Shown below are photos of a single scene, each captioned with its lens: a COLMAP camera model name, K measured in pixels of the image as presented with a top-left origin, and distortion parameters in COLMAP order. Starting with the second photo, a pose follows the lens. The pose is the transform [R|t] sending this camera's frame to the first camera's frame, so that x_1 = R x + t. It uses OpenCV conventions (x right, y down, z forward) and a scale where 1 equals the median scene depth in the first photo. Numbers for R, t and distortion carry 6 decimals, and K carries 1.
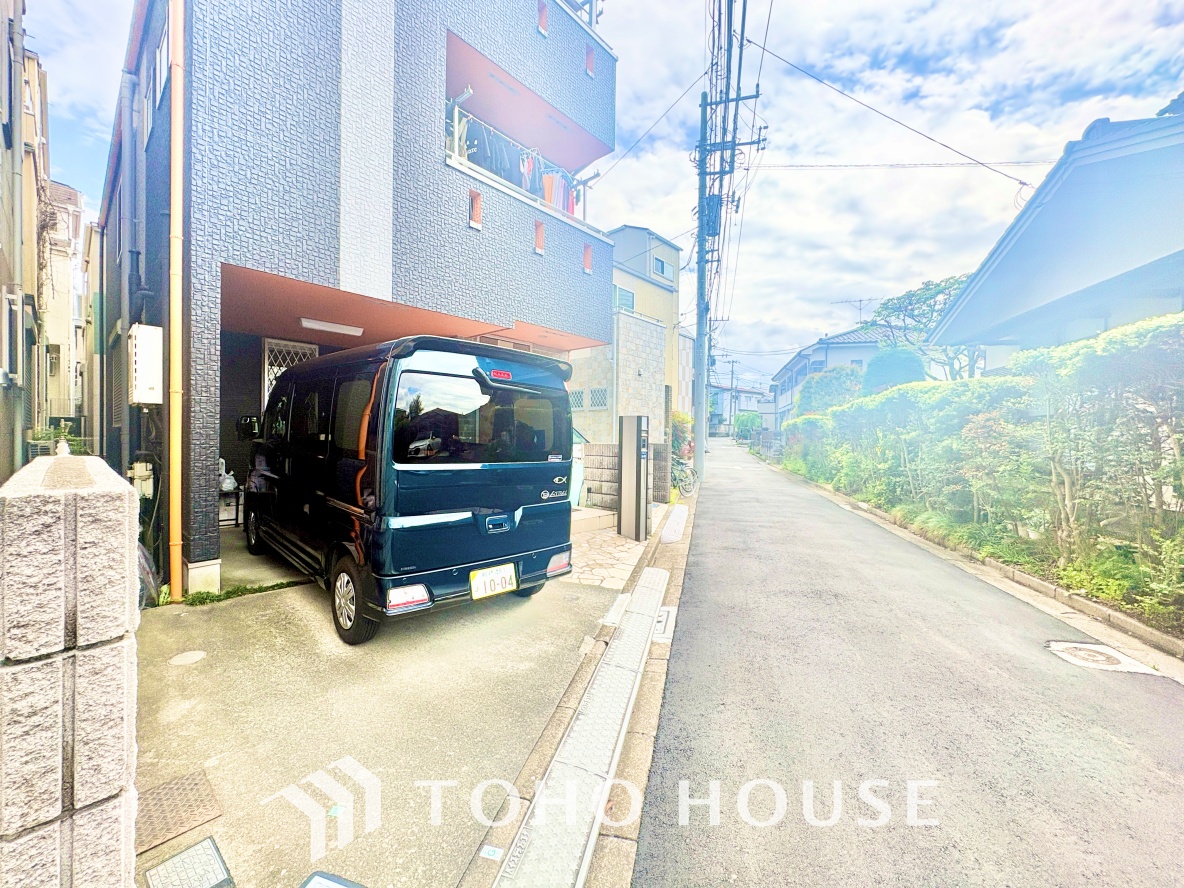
lens RADIAL K [[472.0, 0, 593.6], [0, 472.0, 444.9], [0, 0, 1]] dist [-0.000143, 0.000265]
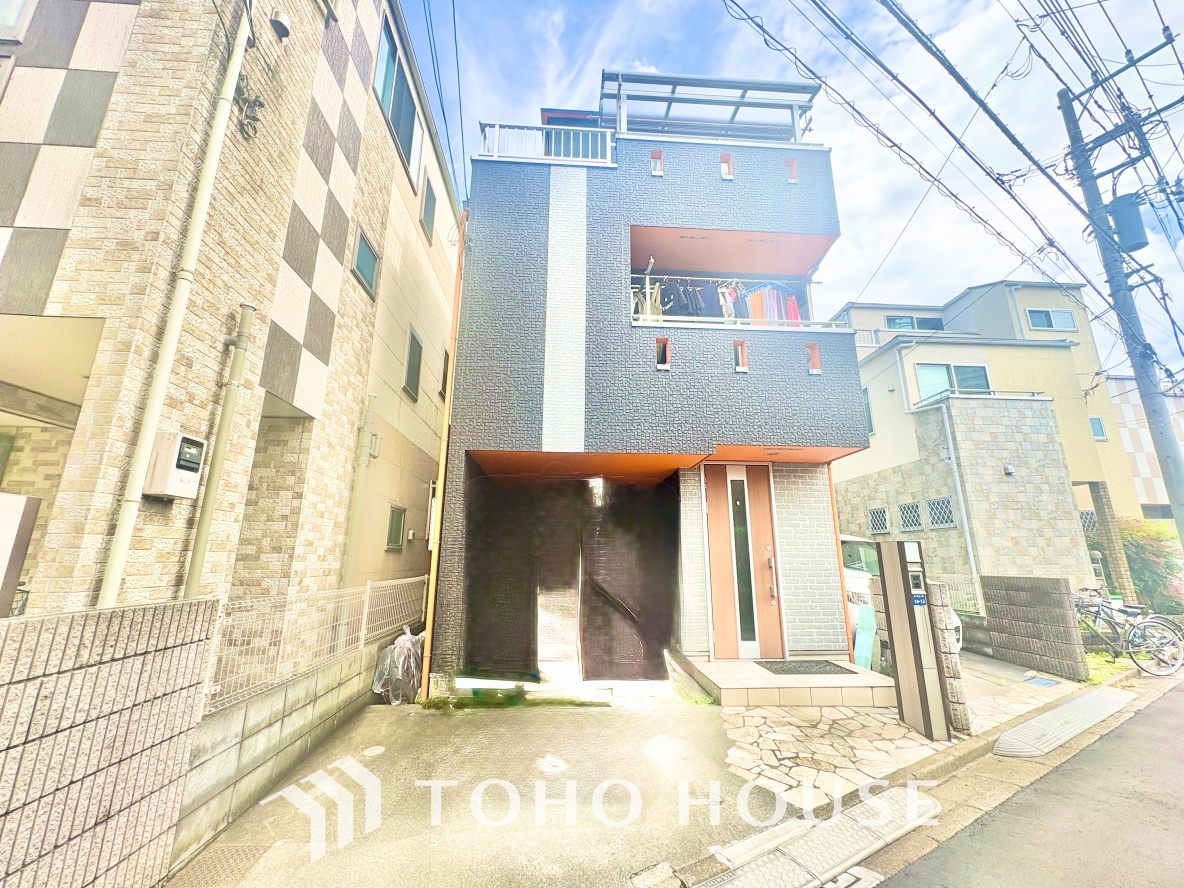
lens RADIAL K [[472.0, 0, 592.7], [0, 472.0, 444.2], [0, 0, 1]] dist [-0.000143, 0.000265]
pose [[0.713212, -0.177166, -0.678190, 0.279606], [-0.003539, 0.966609, -0.256232, -0.019516], [0.700940, 0.185148, 0.688770, 0.158712]]
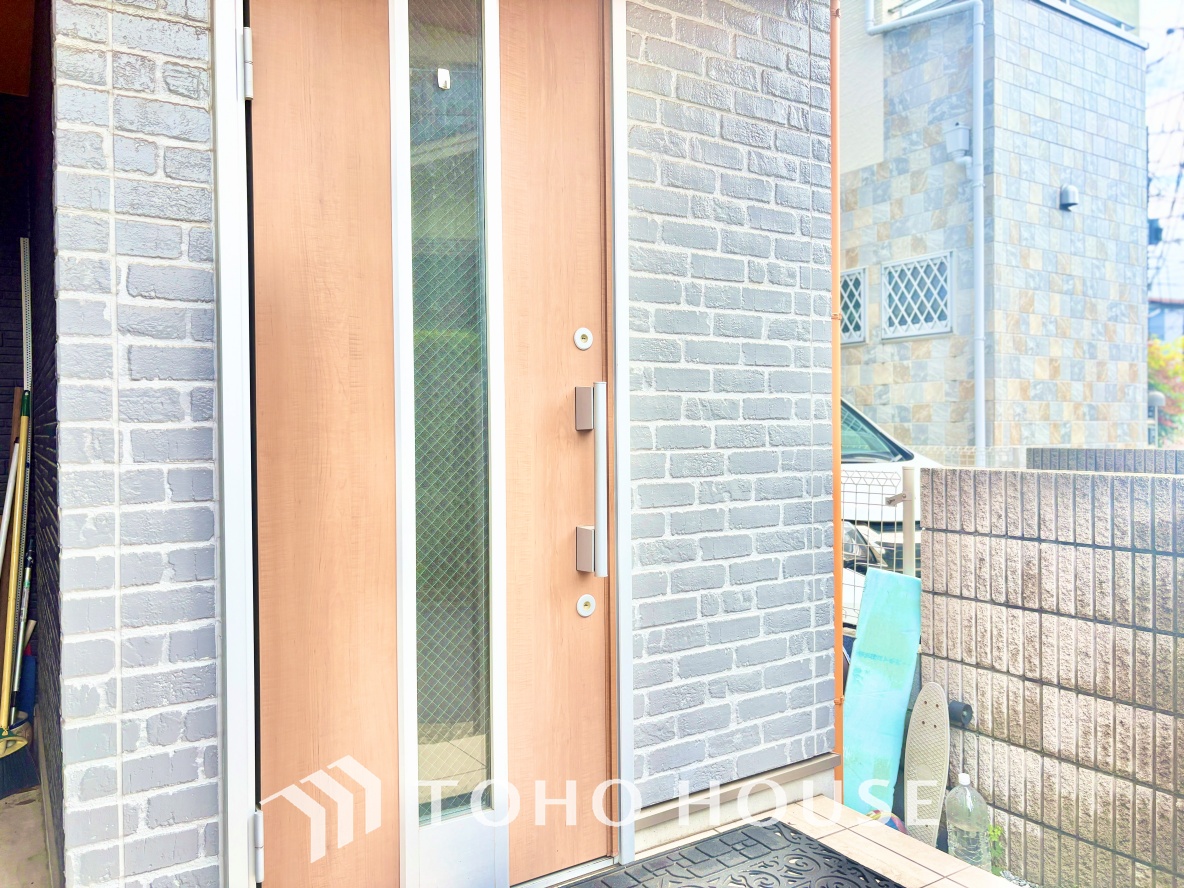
lens RADIAL K [[898.7, 0, 604.2], [0, 898.7, 436.4], [0, 0, 1]] dist [0.037051, -0.042653]
pose [[0.965501, -0.019040, -0.259702, -0.064697], [0.018025, 0.999818, -0.006291, -0.021150], [0.259775, 0.001393, 0.965668, 0.788538]]
